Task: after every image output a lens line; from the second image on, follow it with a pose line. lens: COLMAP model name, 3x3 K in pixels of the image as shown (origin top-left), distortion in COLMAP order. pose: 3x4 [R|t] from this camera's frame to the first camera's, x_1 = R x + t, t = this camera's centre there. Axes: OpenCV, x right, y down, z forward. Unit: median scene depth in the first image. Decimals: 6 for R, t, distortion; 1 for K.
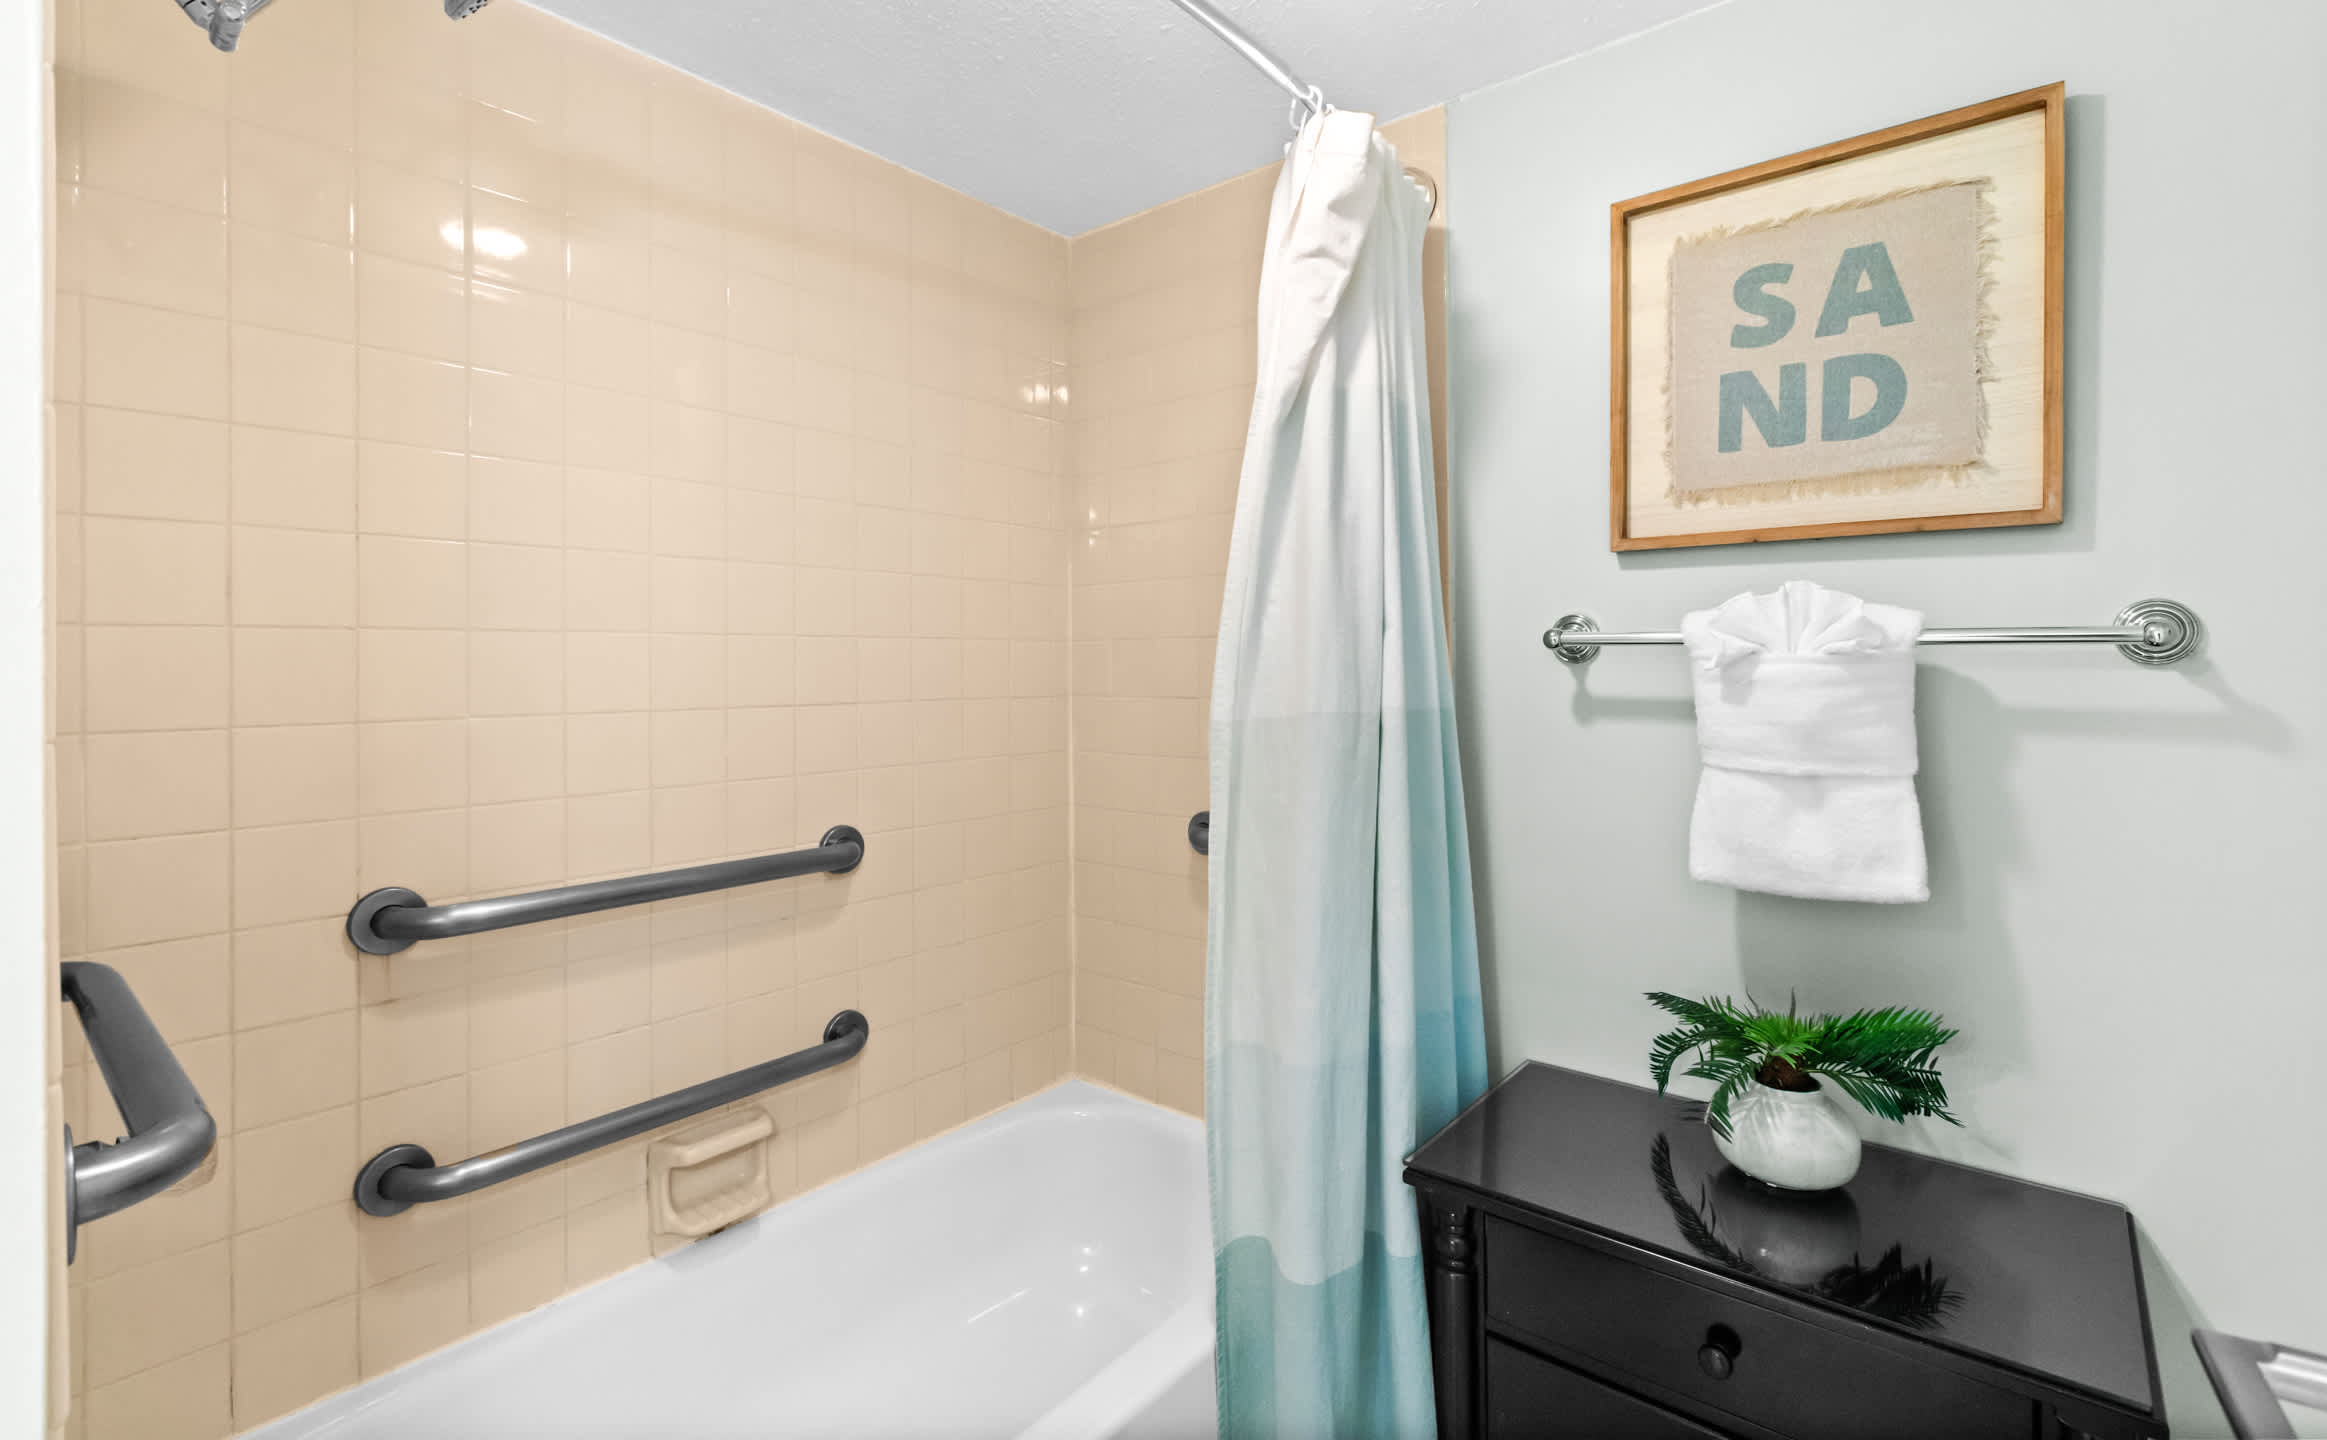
lens RADIAL K [[1045.1, 0, 1169.7], [0, 1045.1, 661.6], [0, 0, 1]] dist [-0.000132, -0.000269]
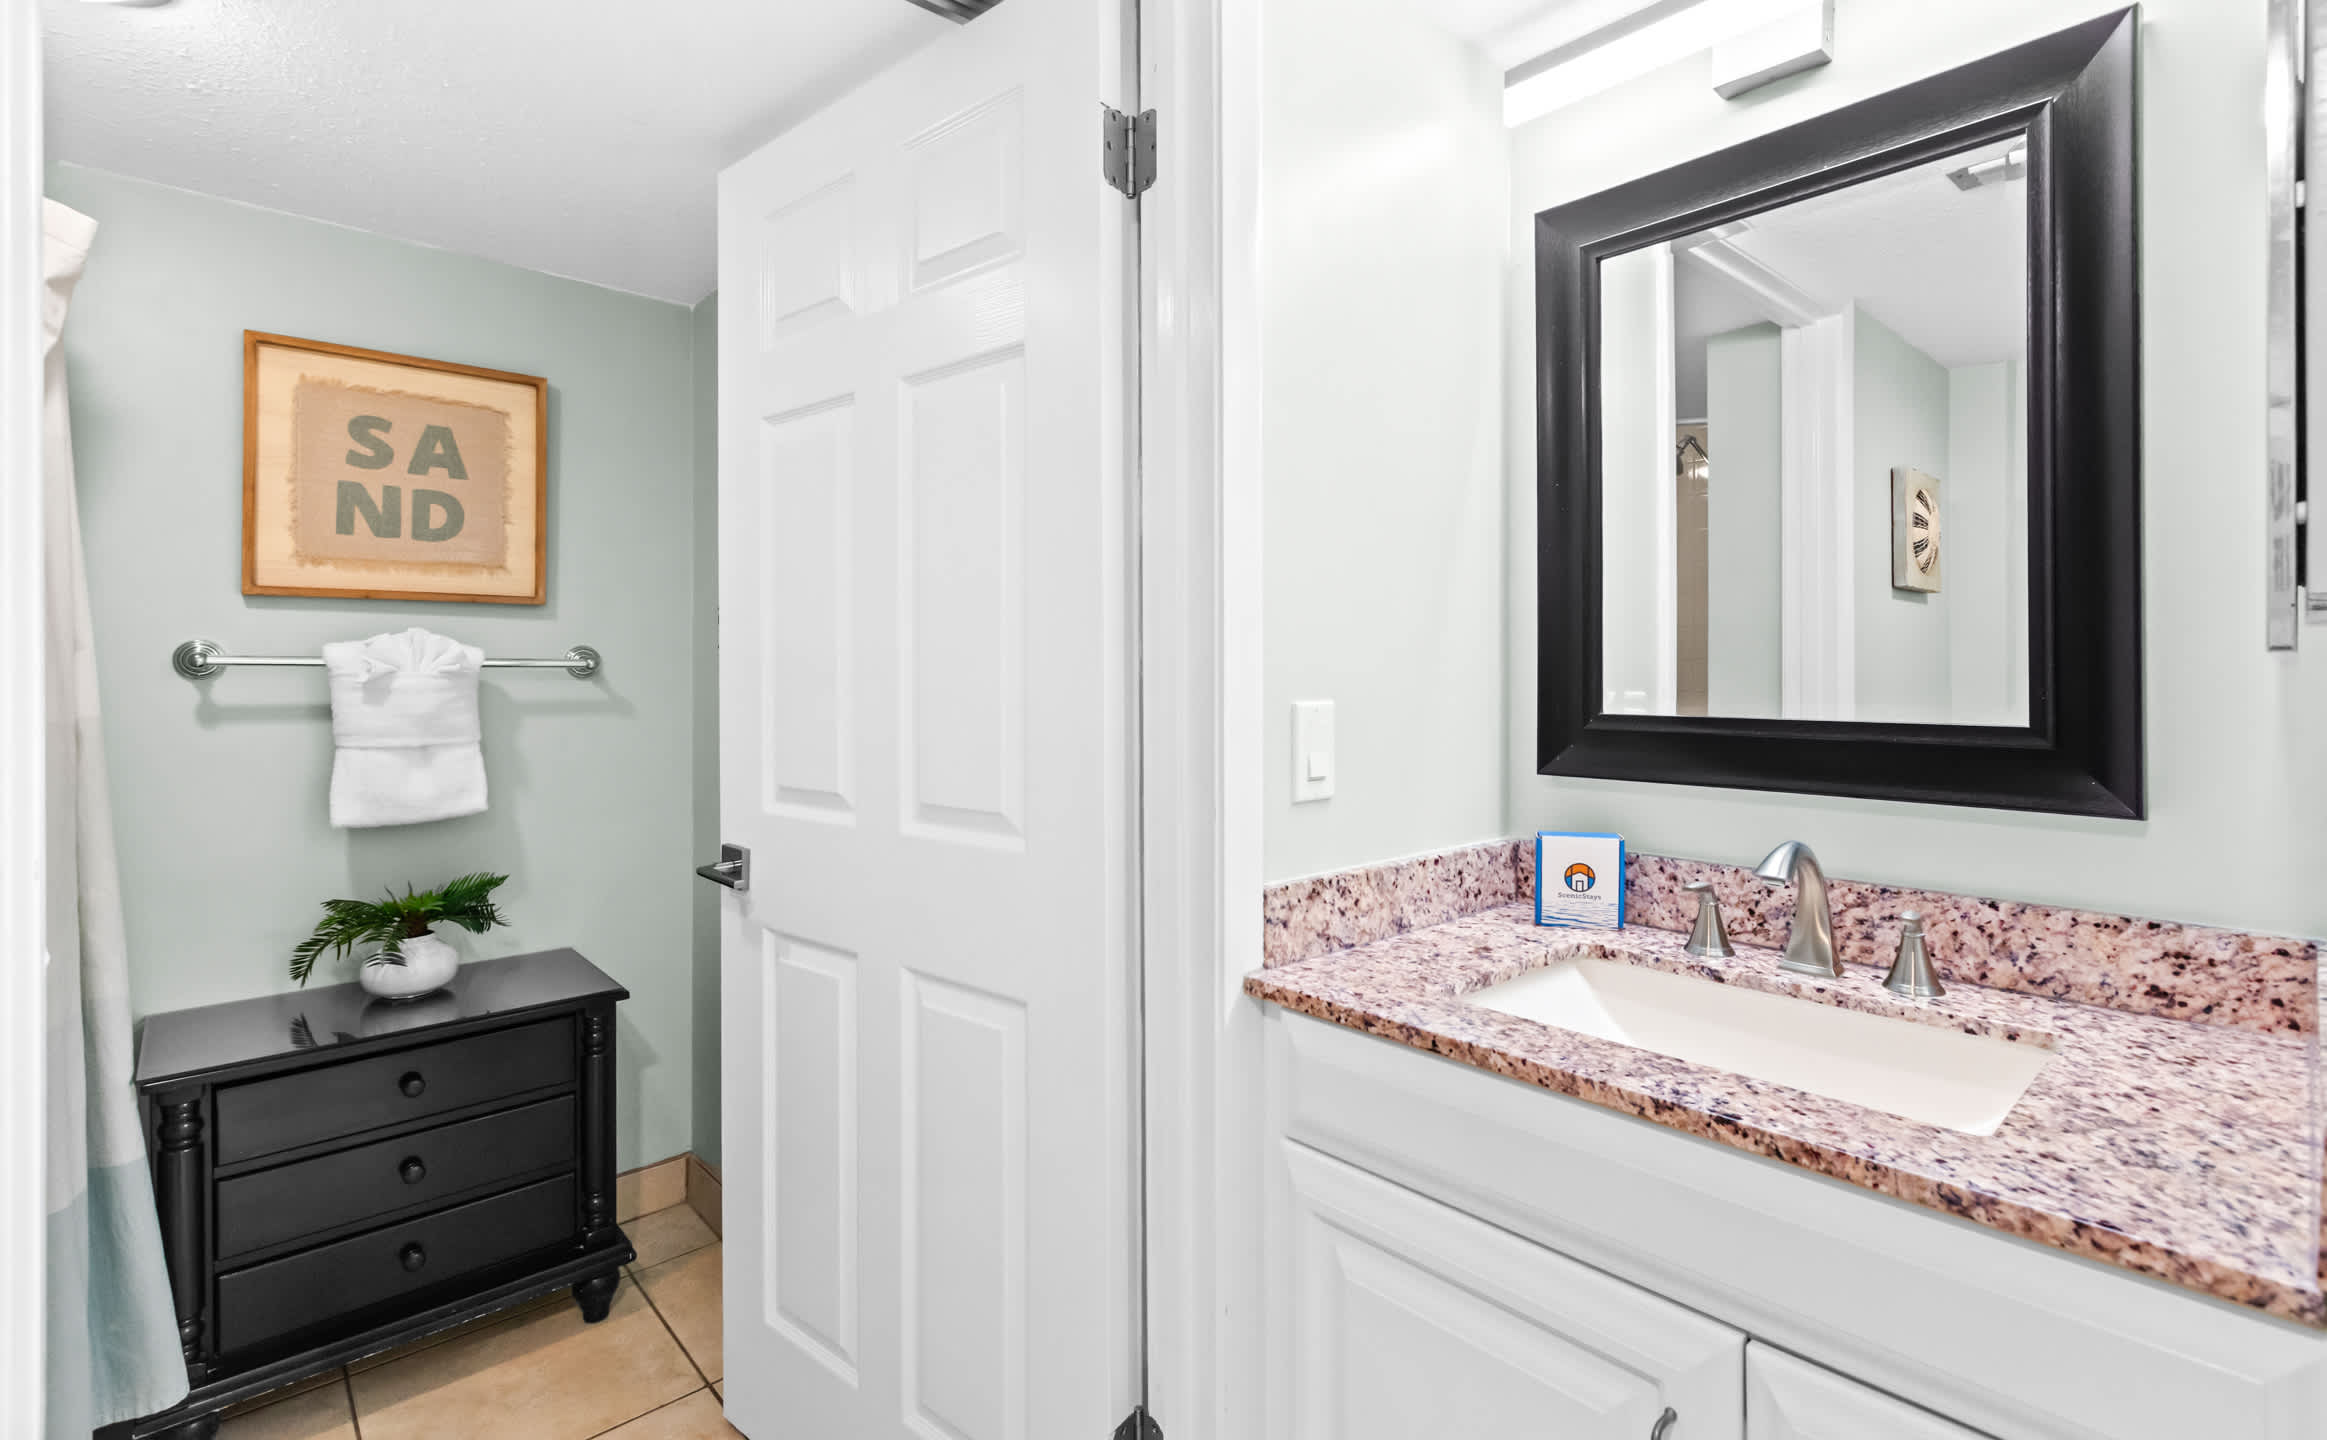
lens RADIAL K [[1060.9, 0, 1193.1], [0, 1060.9, 667.7], [0, 0, 1]] dist [0.000798, -0.000447]
pose [[0.123875, 0.005205, 0.992284, -0.853423], [0.002434, 0.999982, -0.005549, -0.002772], [-0.992295, 0.003102, 0.123860, -0.392945]]
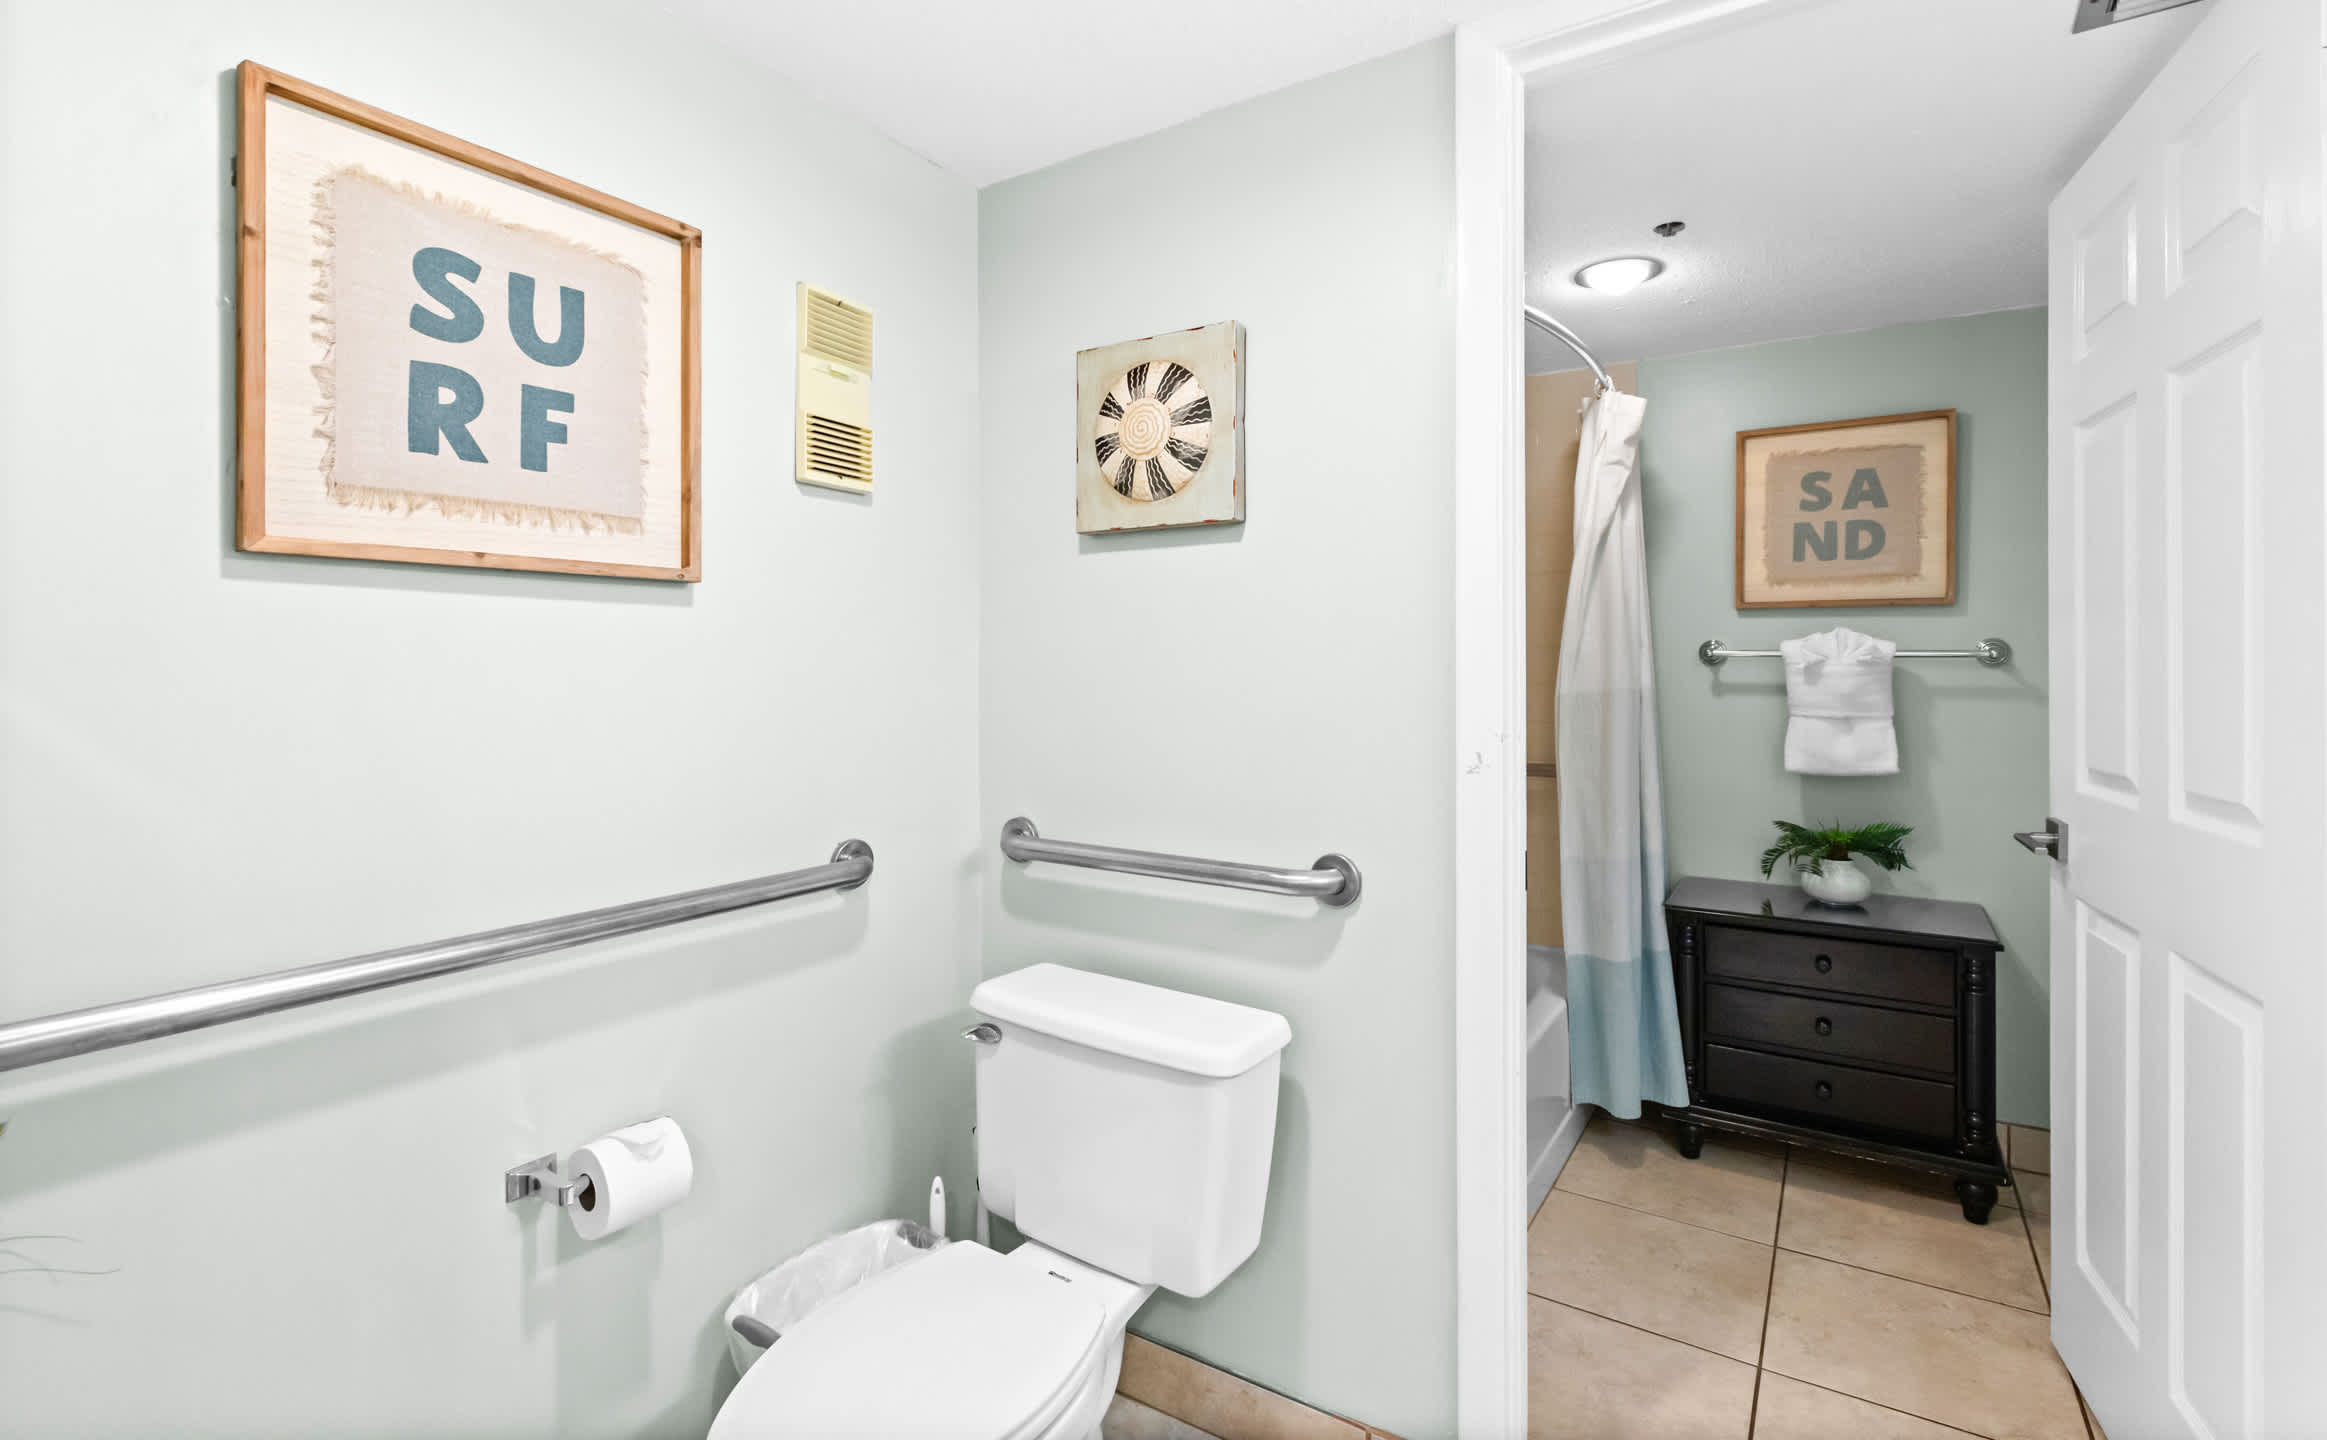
lens RADIAL K [[1045.1, 0, 1169.7], [0, 1045.1, 661.6], [0, 0, 1]] dist [-0.000132, -0.000269]
pose [[0.993401, 0.003406, 0.114639, -0.973874], [-0.003177, 0.999993, -0.002181, 0.001619], [-0.114646, 0.001802, 0.993405, -0.936558]]
